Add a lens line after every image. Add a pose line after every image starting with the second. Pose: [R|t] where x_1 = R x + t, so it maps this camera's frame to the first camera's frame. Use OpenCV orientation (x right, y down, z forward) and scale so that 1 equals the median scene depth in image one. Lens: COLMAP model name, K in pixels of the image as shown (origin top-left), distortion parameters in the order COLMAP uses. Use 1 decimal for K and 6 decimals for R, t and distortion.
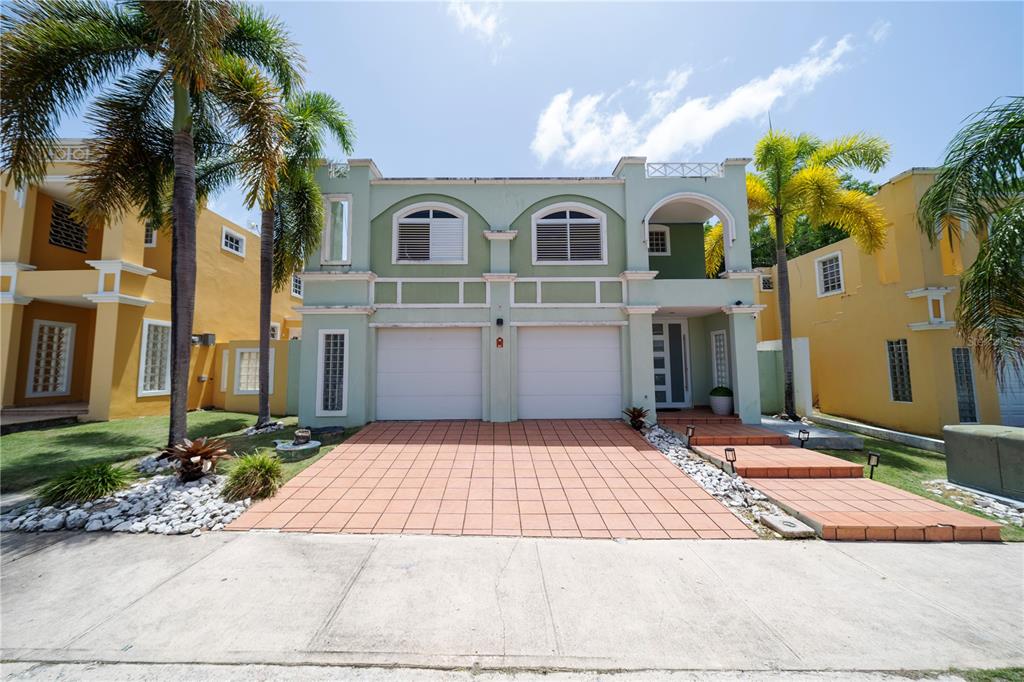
lens RADIAL K [[340.8, 0, 513.6], [0, 340.8, 342.9], [0, 0, 1]] dist [-0.000603, 0.000010]
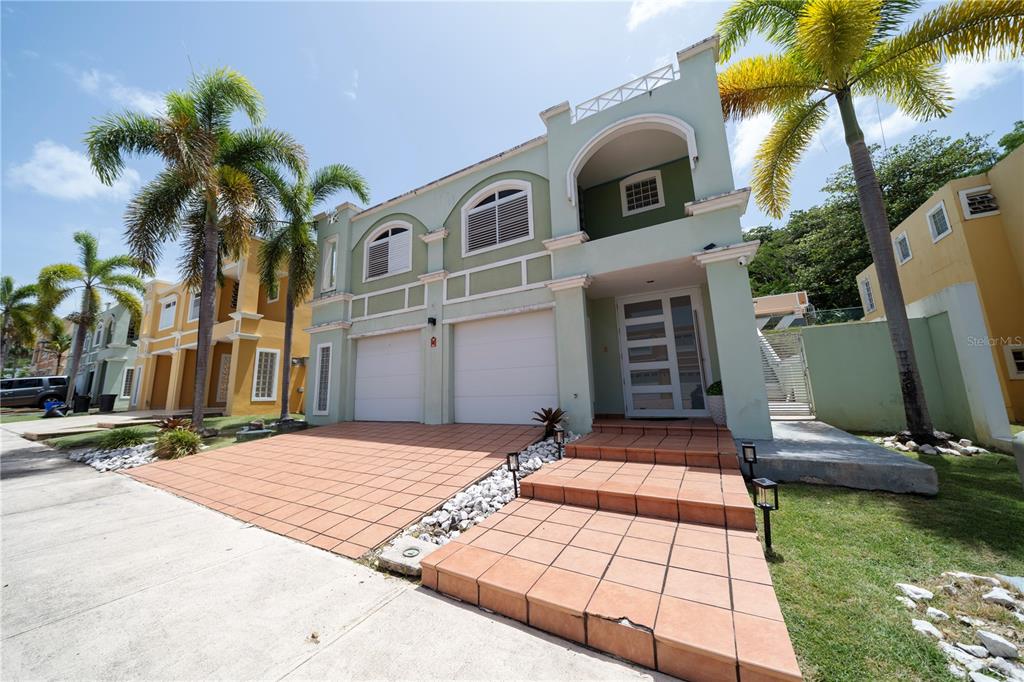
lens RADIAL K [[358.6, 0, 509.7], [0, 358.6, 331.7], [0, 0, 1]] dist [-0.002283, -0.000245]
pose [[0.851356, -0.107497, -0.513456, 0.662991], [0.056062, 0.991818, -0.114690, 0.097681], [0.521584, 0.068856, 0.850417, 0.235582]]
